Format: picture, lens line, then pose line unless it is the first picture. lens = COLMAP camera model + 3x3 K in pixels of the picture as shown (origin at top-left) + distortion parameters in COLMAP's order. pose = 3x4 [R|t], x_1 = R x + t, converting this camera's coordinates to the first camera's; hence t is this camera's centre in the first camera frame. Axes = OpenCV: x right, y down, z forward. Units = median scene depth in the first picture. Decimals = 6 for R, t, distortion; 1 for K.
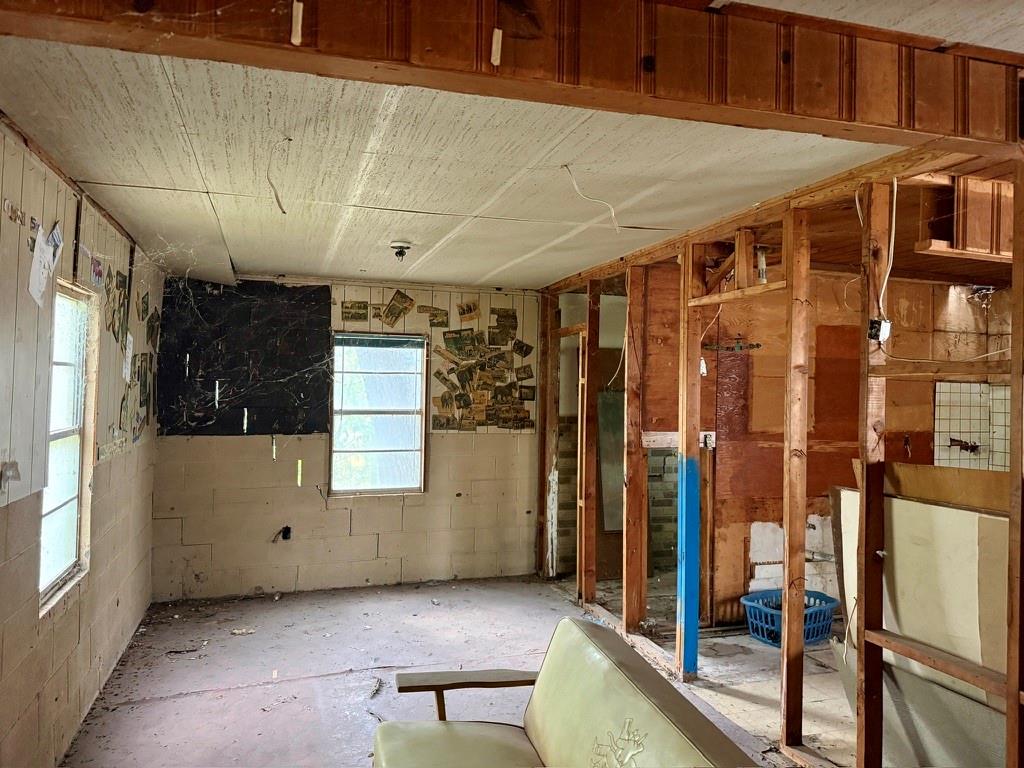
lens RADIAL K [[715.0, 0, 508.4], [0, 715.0, 380.1], [0, 0, 1]] dist [0.188628, -0.320347]
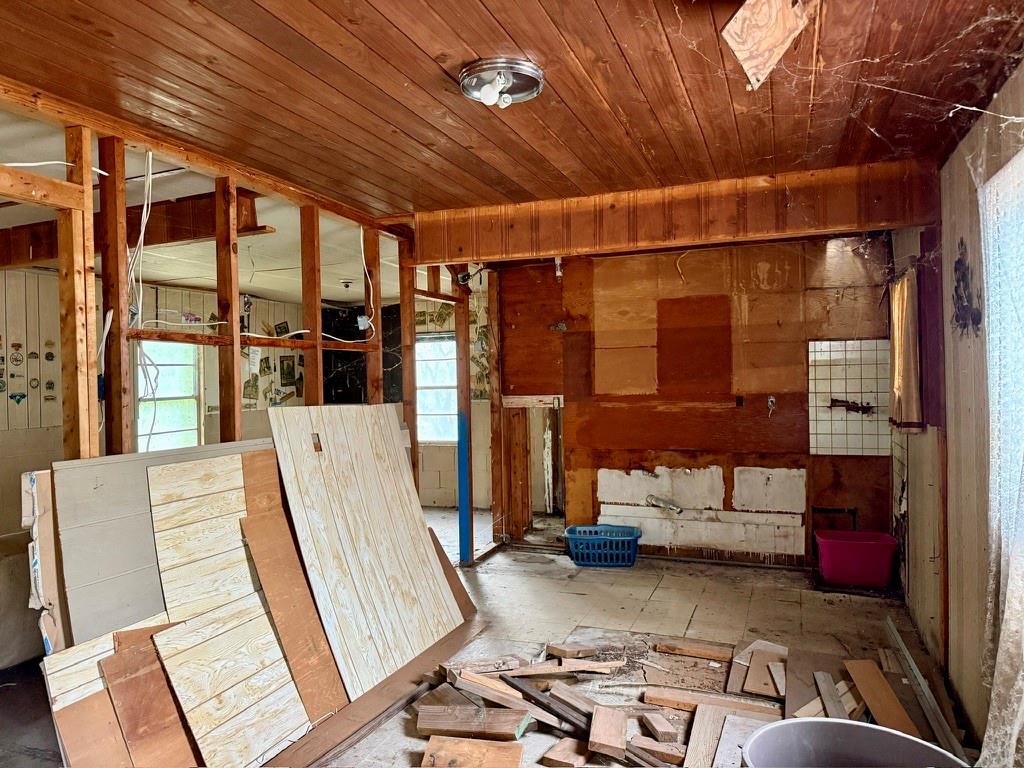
lens RADIAL K [[715.0, 0, 508.4], [0, 715.0, 380.1], [0, 0, 1]] dist [0.188628, -0.320347]
pose [[0.769729, -0.031189, -0.637608, 0.896310], [0.042560, 0.999091, 0.002508, 0.034601], [0.636951, -0.029067, 0.770356, -0.012374]]
